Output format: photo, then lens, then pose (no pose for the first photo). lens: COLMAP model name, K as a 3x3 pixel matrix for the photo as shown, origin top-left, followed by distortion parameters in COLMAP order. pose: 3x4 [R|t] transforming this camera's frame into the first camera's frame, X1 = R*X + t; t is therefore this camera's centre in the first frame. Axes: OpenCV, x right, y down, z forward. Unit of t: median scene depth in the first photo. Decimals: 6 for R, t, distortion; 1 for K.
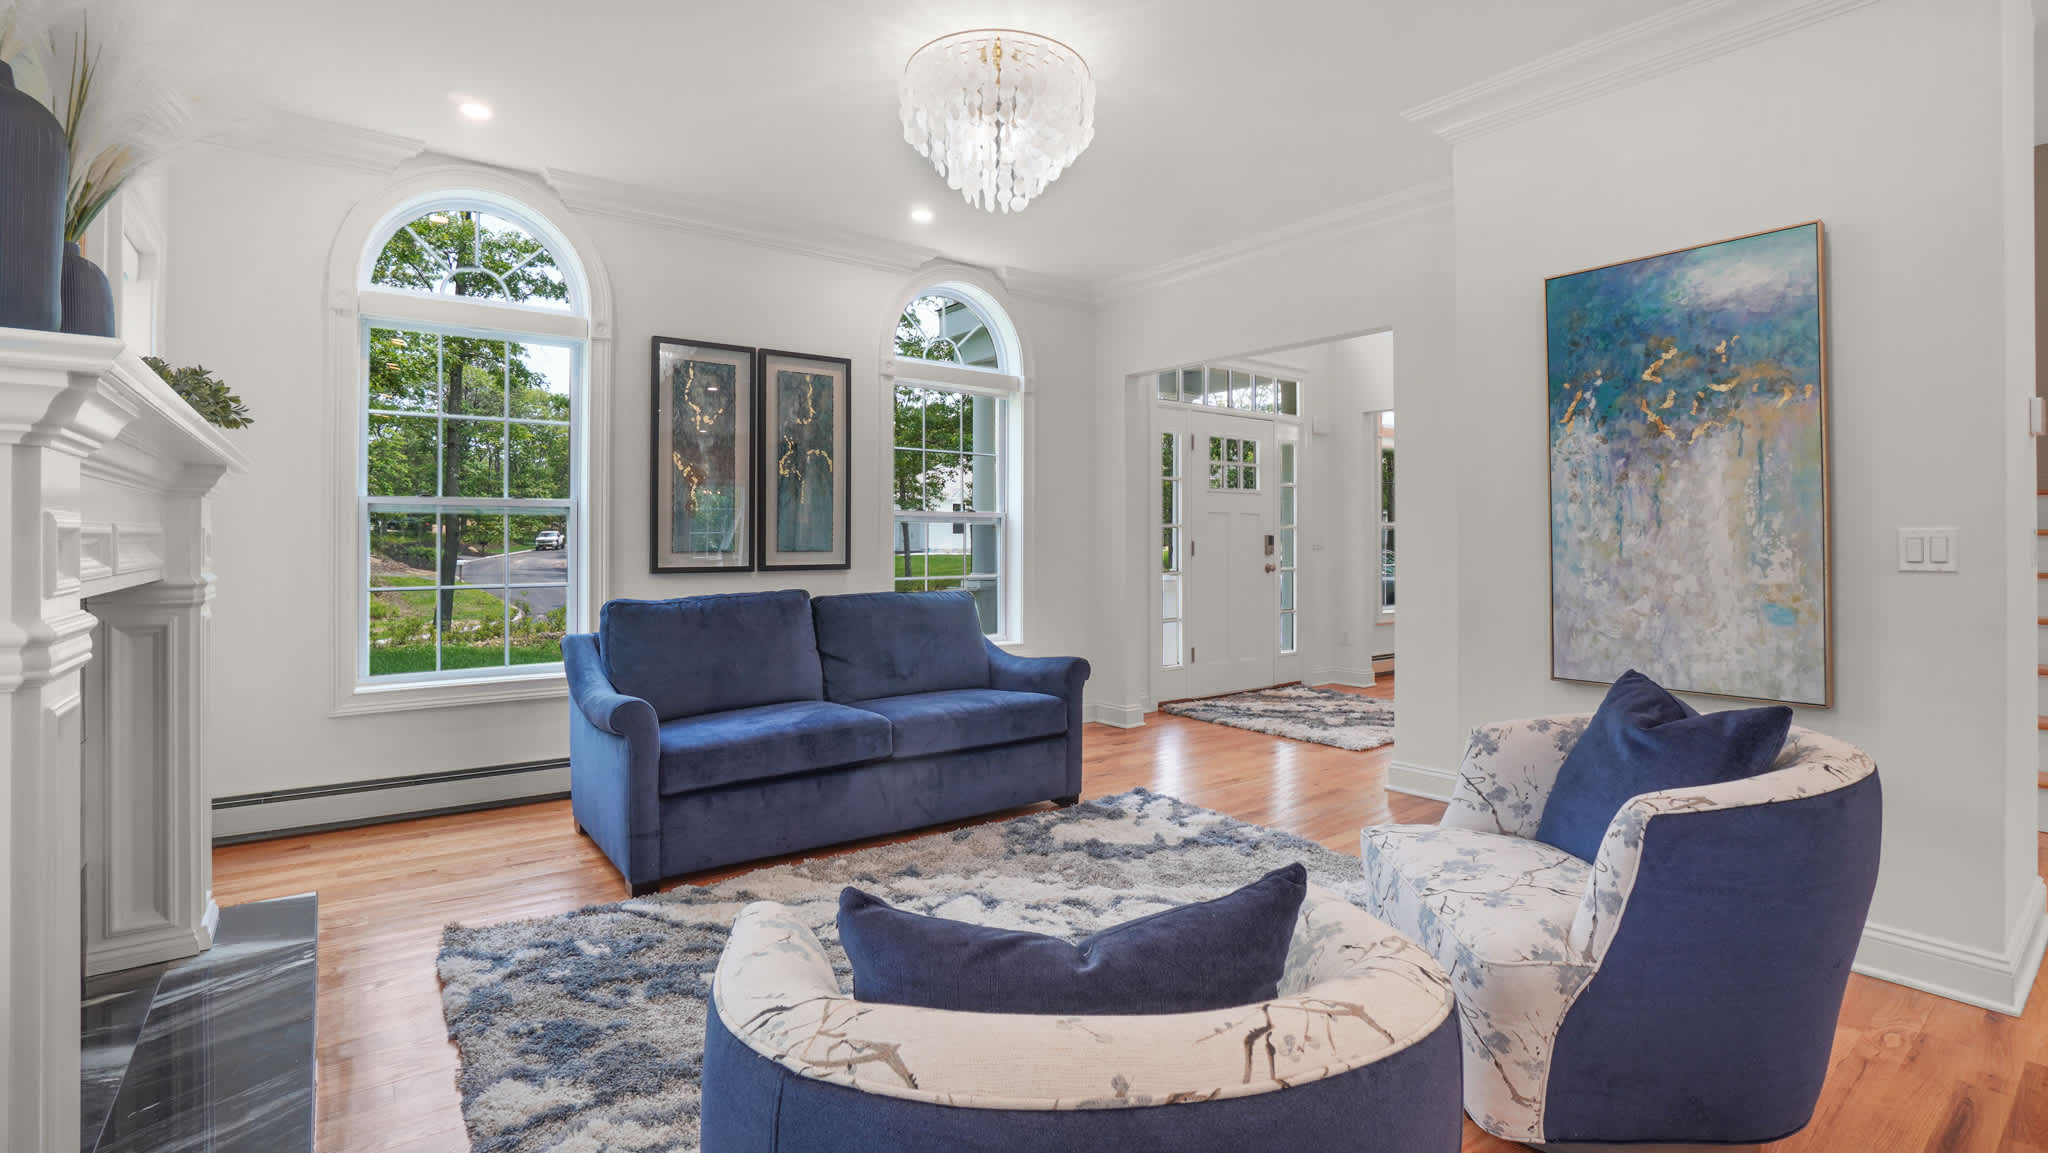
lens RADIAL K [[925.1, 0, 1024.2], [0, 925.1, 557.3], [0, 0, 1]] dist [-0.064606, 0.022063]
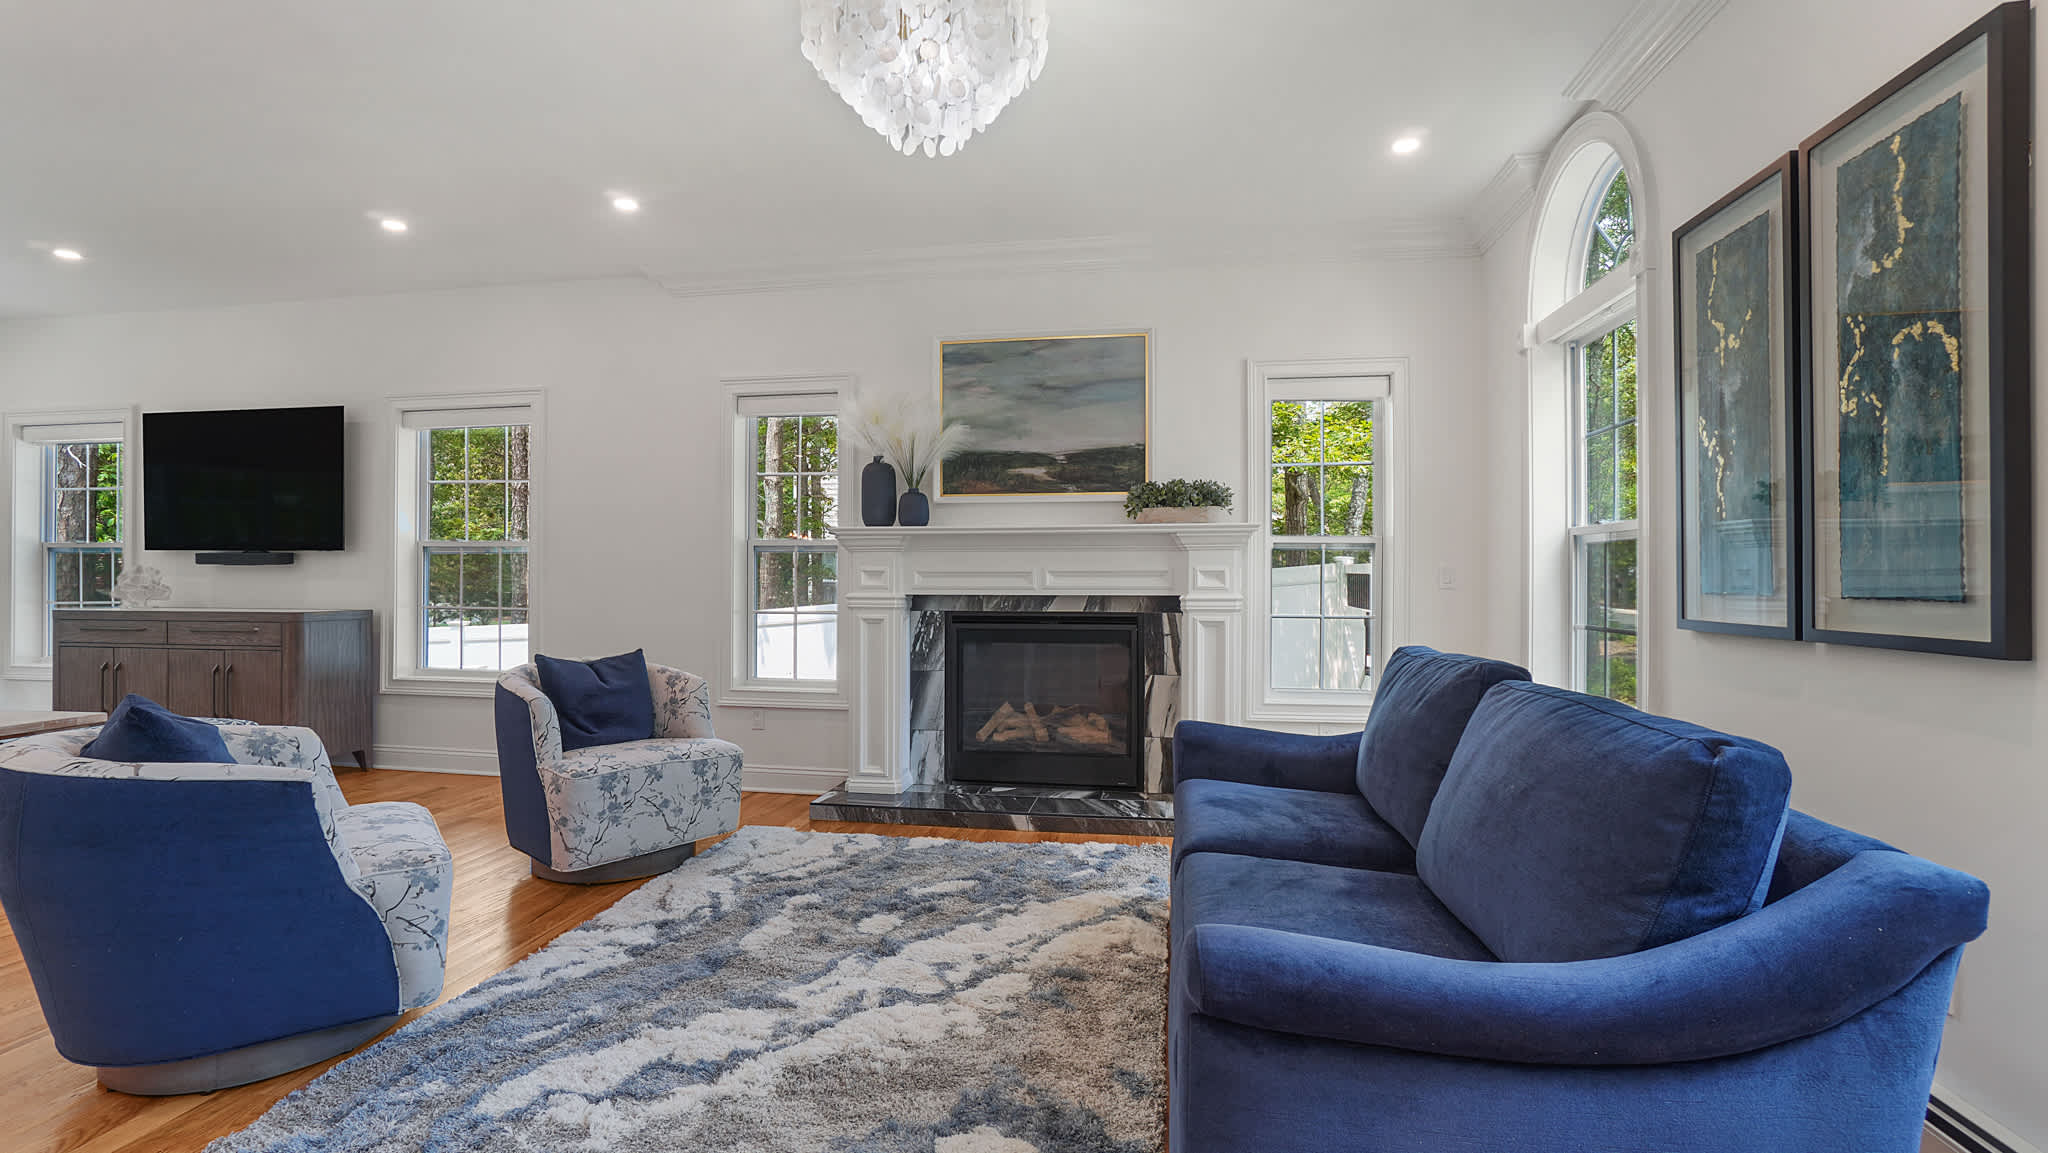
lens RADIAL K [[925.1, 0, 1024.2], [0, 925.1, 557.3], [0, 0, 1]] dist [-0.064606, 0.022063]
pose [[-0.722545, -0.006929, -0.691290, 0.286946], [-0.008516, 0.999963, -0.001122, -0.019981], [0.691272, 0.005076, -0.722577, 1.039888]]
